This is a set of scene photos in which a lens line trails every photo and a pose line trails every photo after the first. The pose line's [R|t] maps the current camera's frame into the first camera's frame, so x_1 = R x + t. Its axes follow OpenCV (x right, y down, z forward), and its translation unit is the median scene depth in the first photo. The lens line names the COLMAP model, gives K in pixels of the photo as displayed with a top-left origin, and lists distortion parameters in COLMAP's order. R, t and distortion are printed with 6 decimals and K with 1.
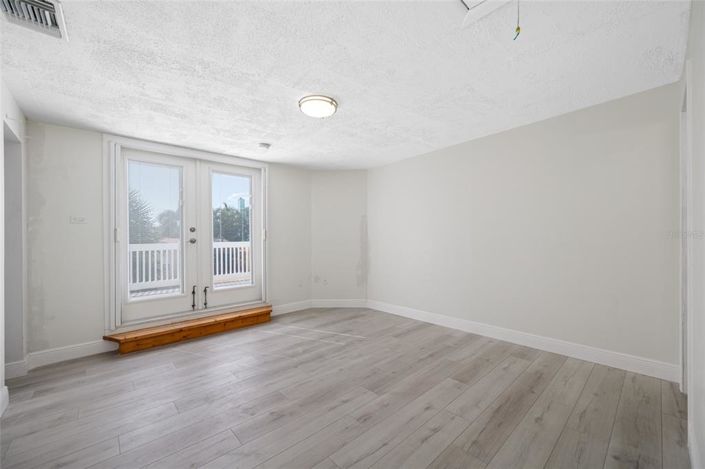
lens RADIAL K [[279.2, 0, 354.7], [0, 279.2, 241.6], [0, 0, 1]] dist [0.000029, -0.000035]
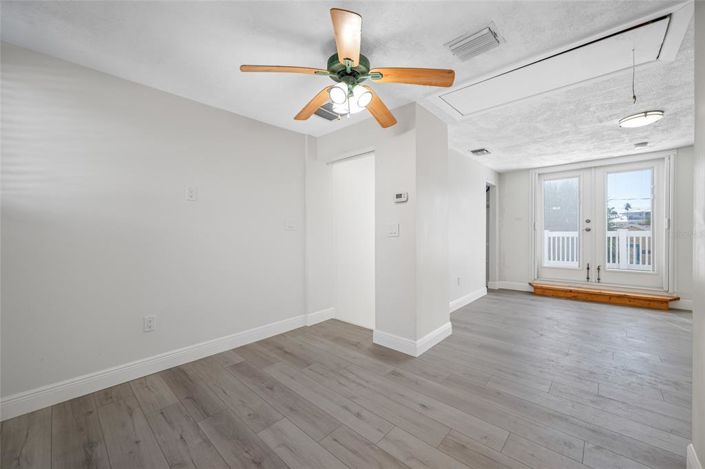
lens RADIAL K [[276.1, 0, 353.9], [0, 276.1, 231.8], [0, 0, 1]] dist [-0.002176, -0.000256]
pose [[0.079457, 0.013879, -0.996742, 0.645512], [0.002224, 0.999898, 0.014100, -0.013035], [0.996836, -0.003337, 0.079418, -0.217285]]
